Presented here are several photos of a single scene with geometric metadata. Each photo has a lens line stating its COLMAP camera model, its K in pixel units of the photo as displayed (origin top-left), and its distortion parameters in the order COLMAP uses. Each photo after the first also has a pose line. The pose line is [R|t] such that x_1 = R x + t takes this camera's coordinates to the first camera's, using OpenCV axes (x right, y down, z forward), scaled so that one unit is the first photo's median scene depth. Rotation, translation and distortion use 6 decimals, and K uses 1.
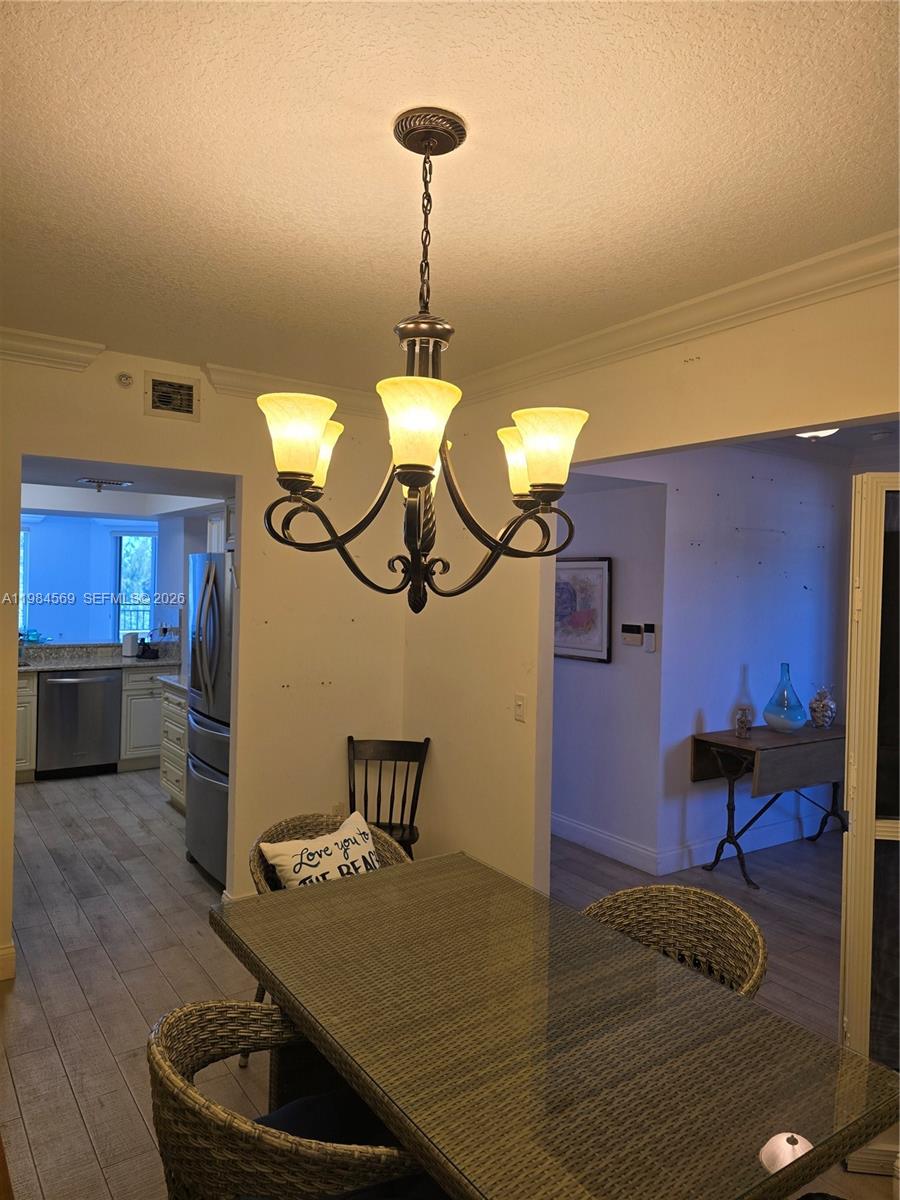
lens RADIAL K [[799.0, 0, 433.5], [0, 799.0, 597.6], [0, 0, 1]] dist [0.109120, -0.121998]
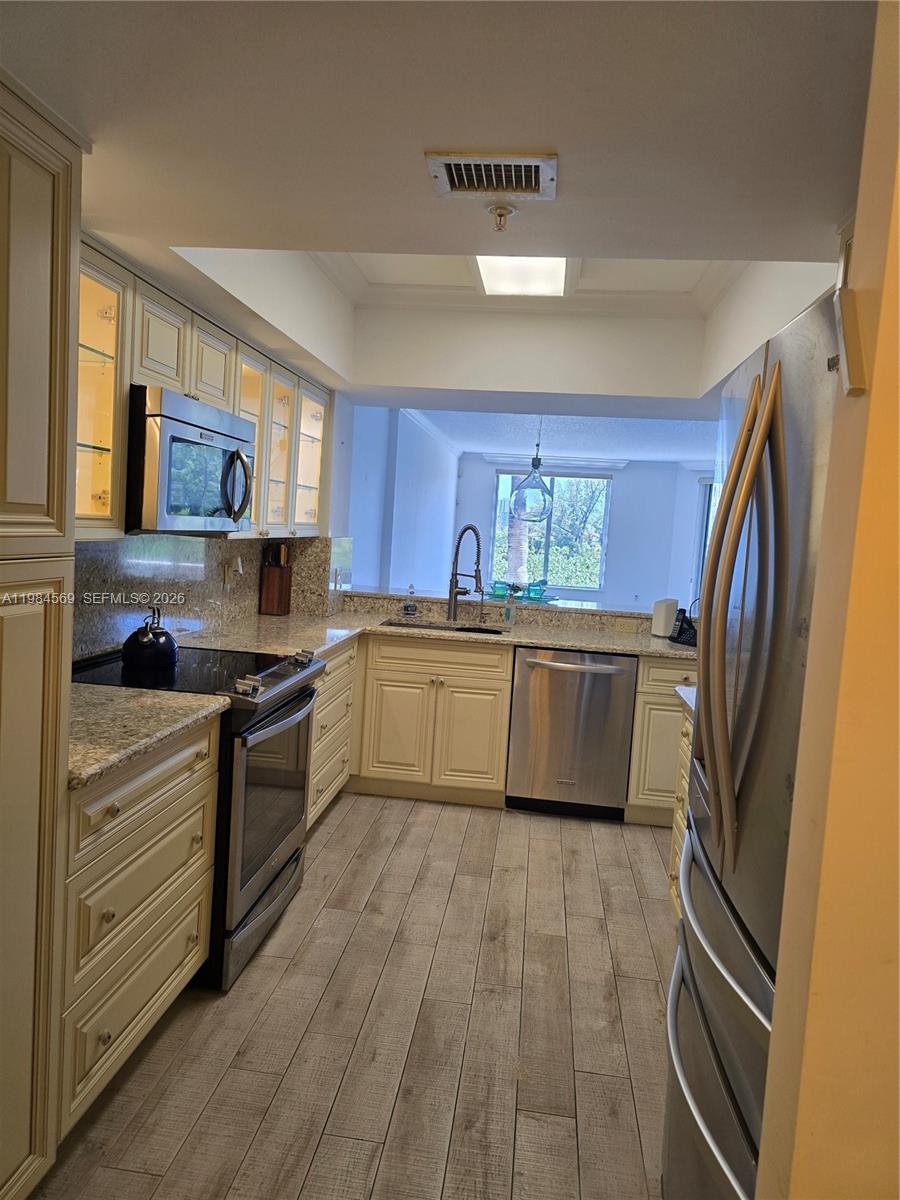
lens RADIAL K [[799.0, 0, 433.5], [0, 799.0, 597.6], [0, 0, 1]] dist [0.109120, -0.121998]
pose [[0.748071, 0.081912, -0.658544, -0.115003], [-0.056909, 0.996616, 0.059317, 0.018114], [0.661174, -0.006897, 0.750201, 0.482095]]
